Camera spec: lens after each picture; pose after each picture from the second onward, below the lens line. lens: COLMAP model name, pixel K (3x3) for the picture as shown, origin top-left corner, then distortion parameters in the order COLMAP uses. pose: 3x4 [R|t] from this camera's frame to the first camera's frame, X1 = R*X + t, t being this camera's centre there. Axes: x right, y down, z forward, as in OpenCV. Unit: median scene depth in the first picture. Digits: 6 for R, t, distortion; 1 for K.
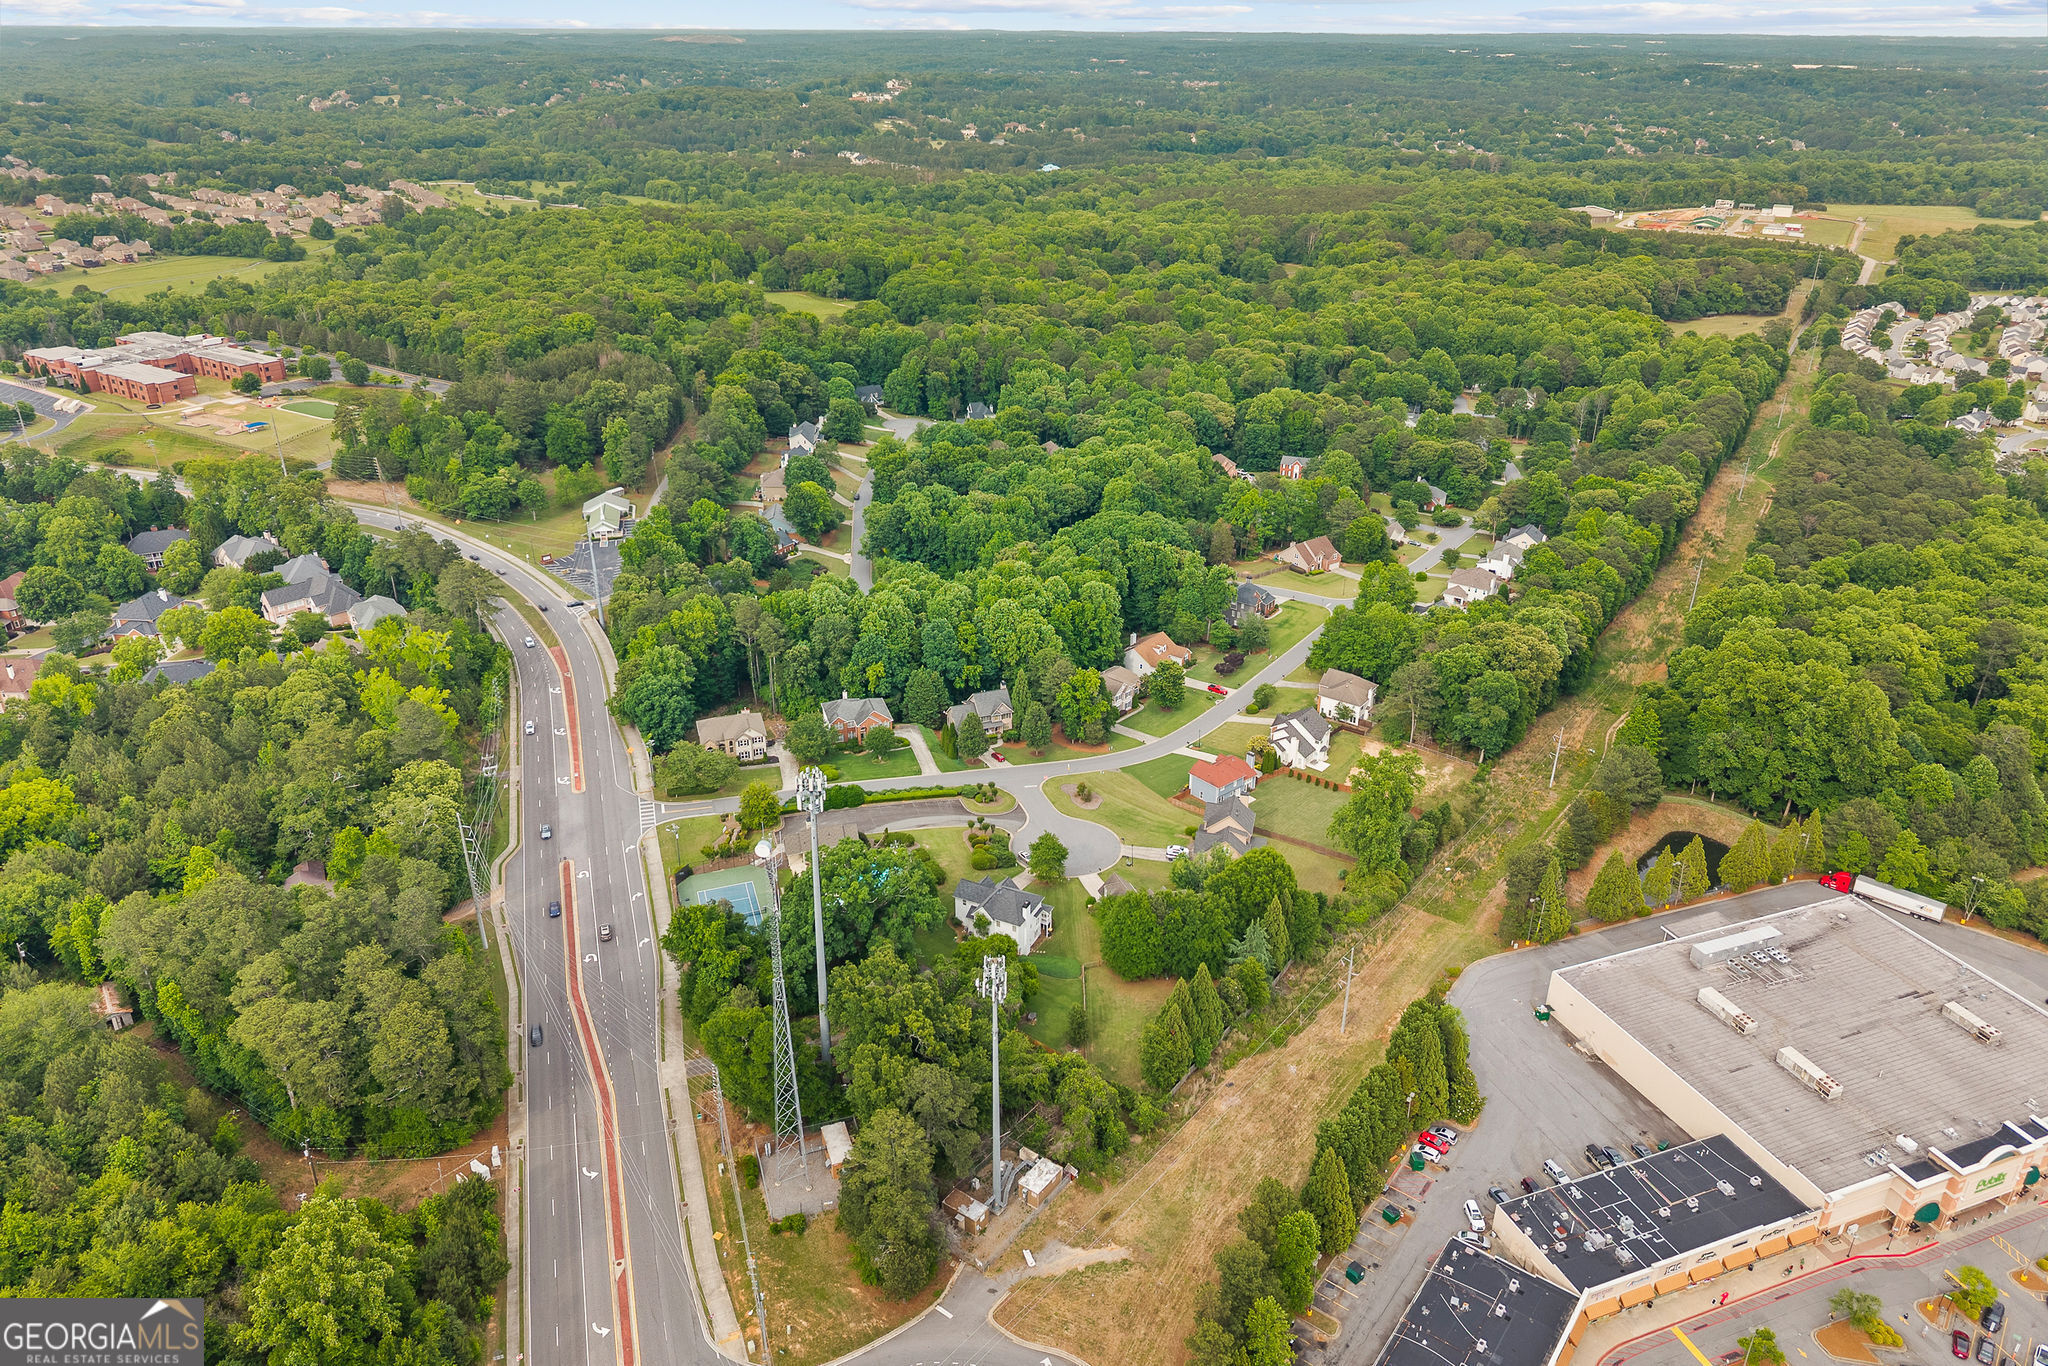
lens RADIAL K [[1382.7, 0, 1031.9], [0, 1382.7, 681.7], [0, 0, 1]] dist [0.024519, -0.030789]
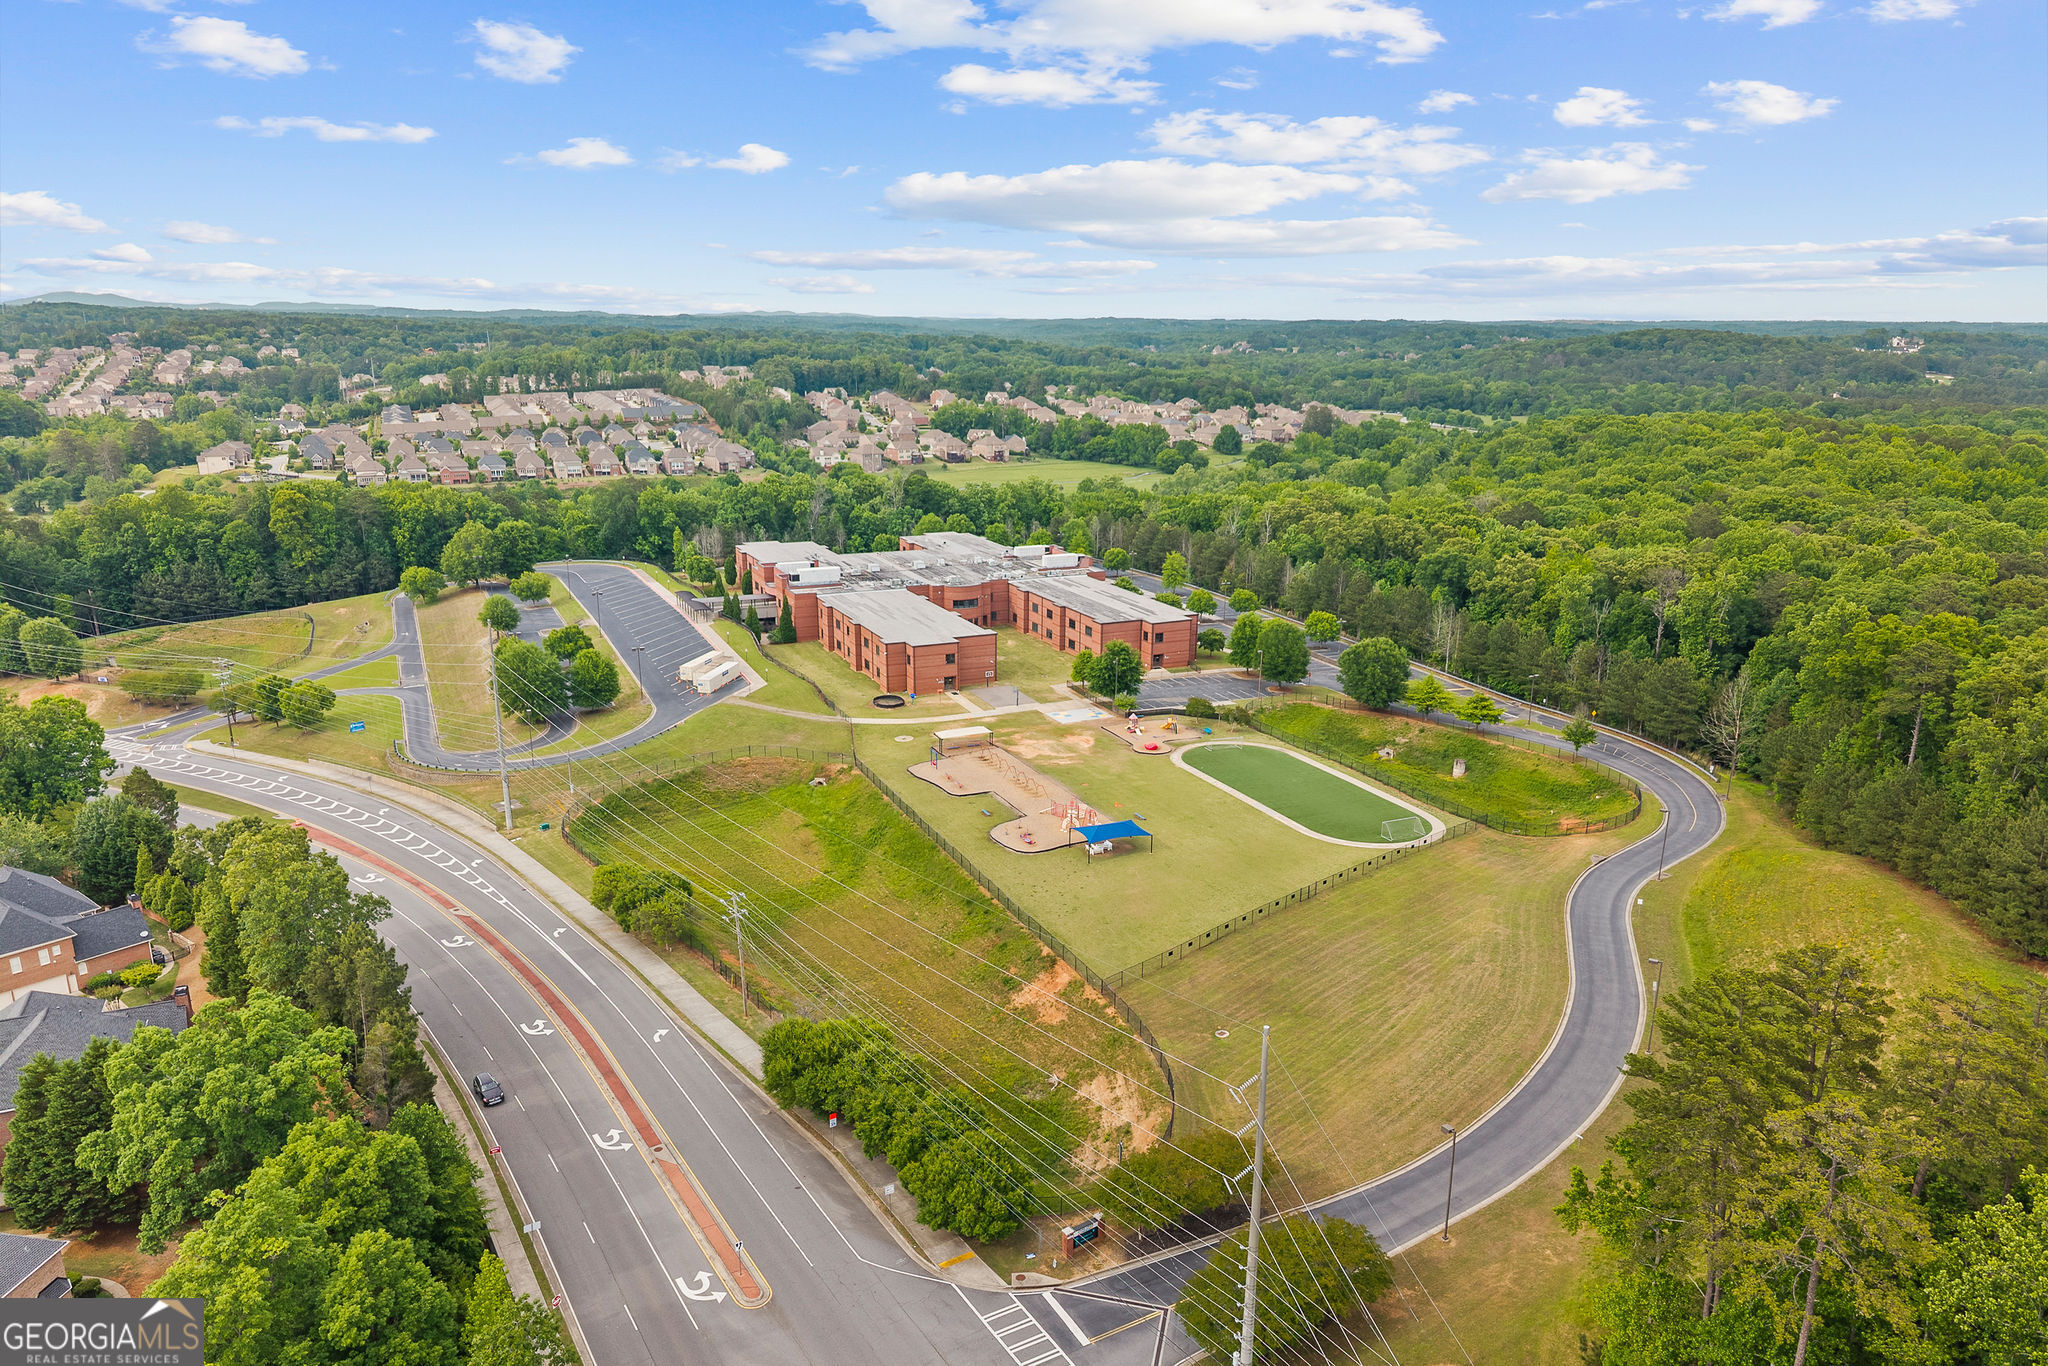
lens RADIAL K [[1382.7, 0, 1031.9], [0, 1382.7, 681.7], [0, 0, 1]] dist [0.024519, -0.030789]
pose [[0.847436, 0.136839, -0.512959, -0.317927], [-0.231833, 0.964602, -0.125681, -0.130405], [0.477604, 0.225428, 0.849163, 0.547580]]
